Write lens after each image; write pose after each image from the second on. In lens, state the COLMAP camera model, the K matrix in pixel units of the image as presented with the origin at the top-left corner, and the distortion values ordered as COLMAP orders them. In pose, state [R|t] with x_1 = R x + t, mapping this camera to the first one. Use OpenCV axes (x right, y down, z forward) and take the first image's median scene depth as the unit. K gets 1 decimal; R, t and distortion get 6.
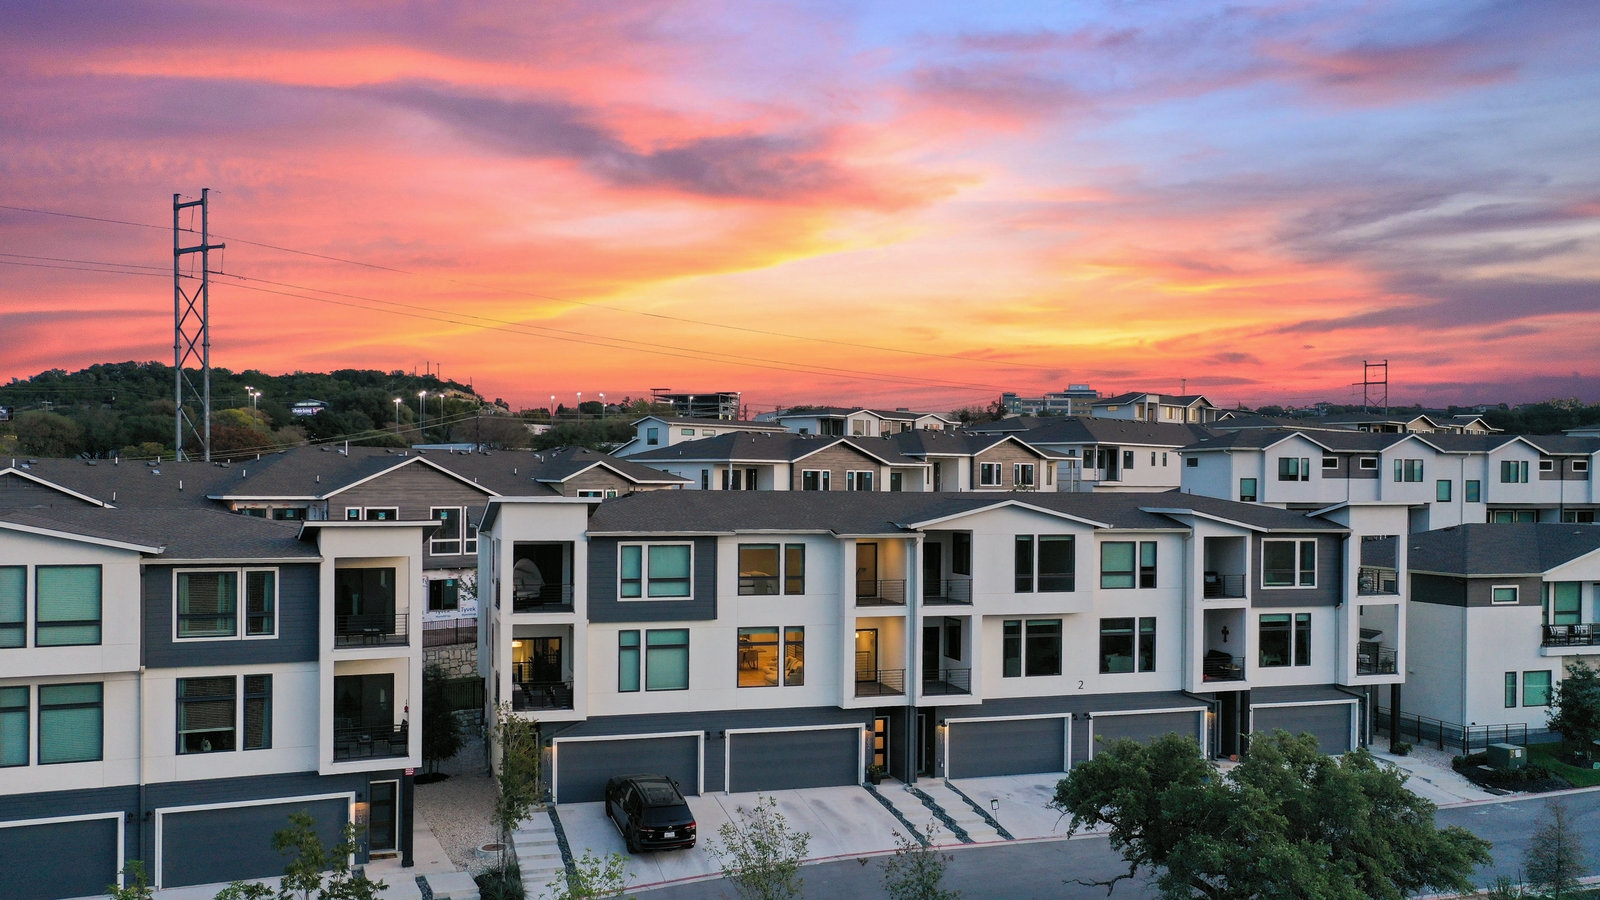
lens RADIAL K [[1305.8, 0, 796.0], [0, 1305.8, 502.6], [0, 0, 1]] dist [0.010874, 0.004672]
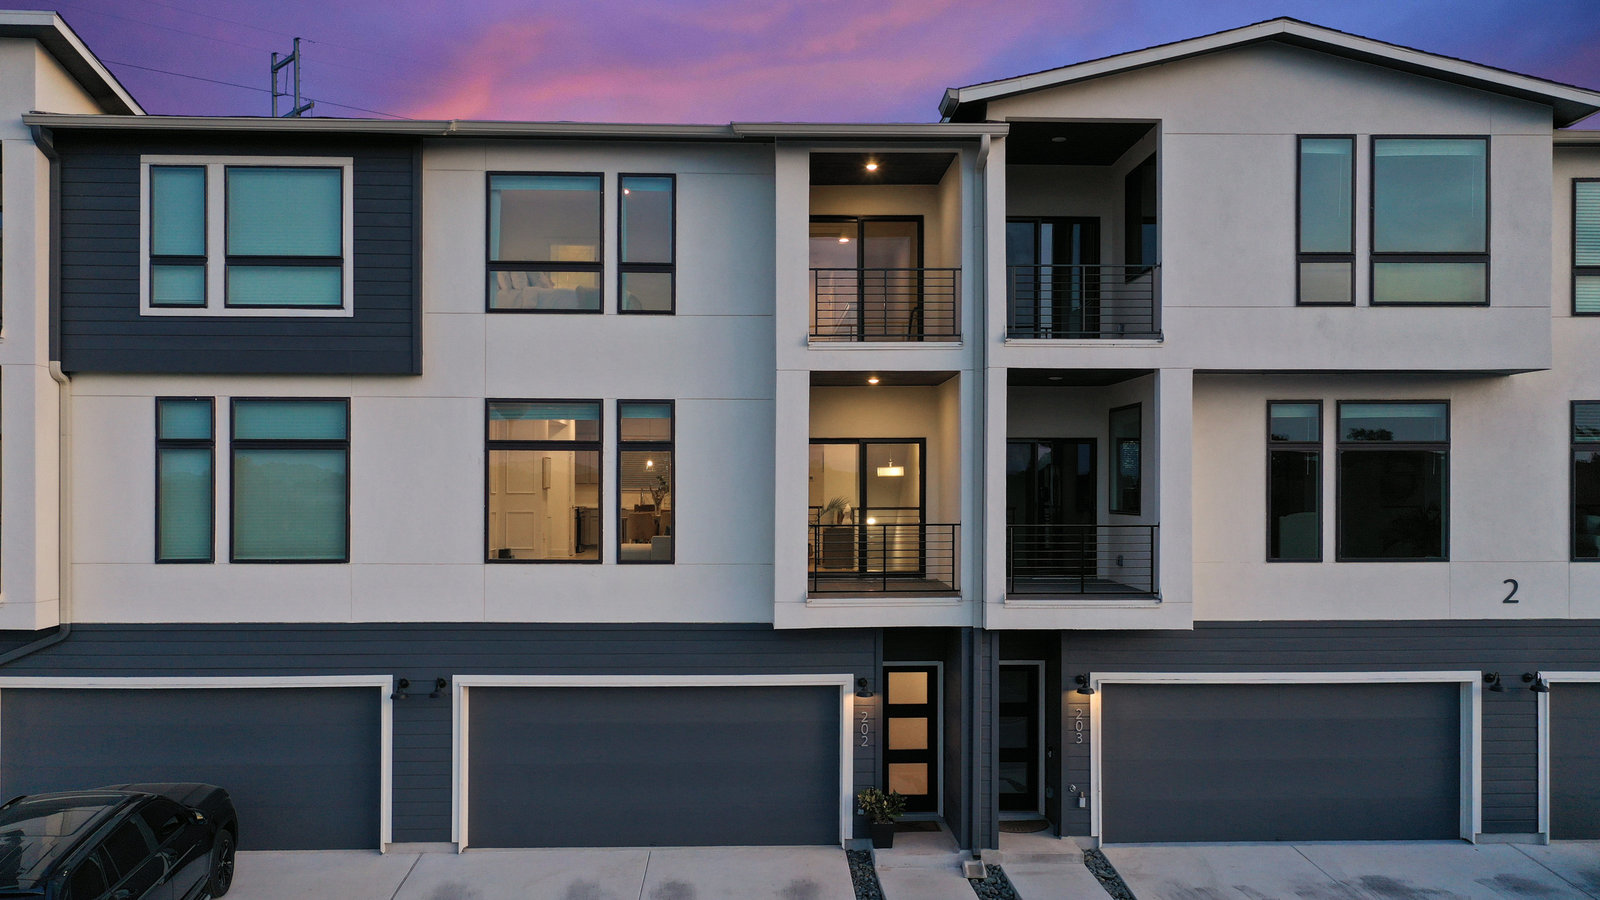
lens RADIAL K [[1305.8, 0, 796.0], [0, 1305.8, 502.6], [0, 0, 1]] dist [0.010874, 0.004672]
pose [[0.966099, -0.005014, -0.258124, 0.130171], [0.002349, 0.999941, -0.010633, 0.124355], [0.258162, 0.009667, 0.966053, 0.642173]]
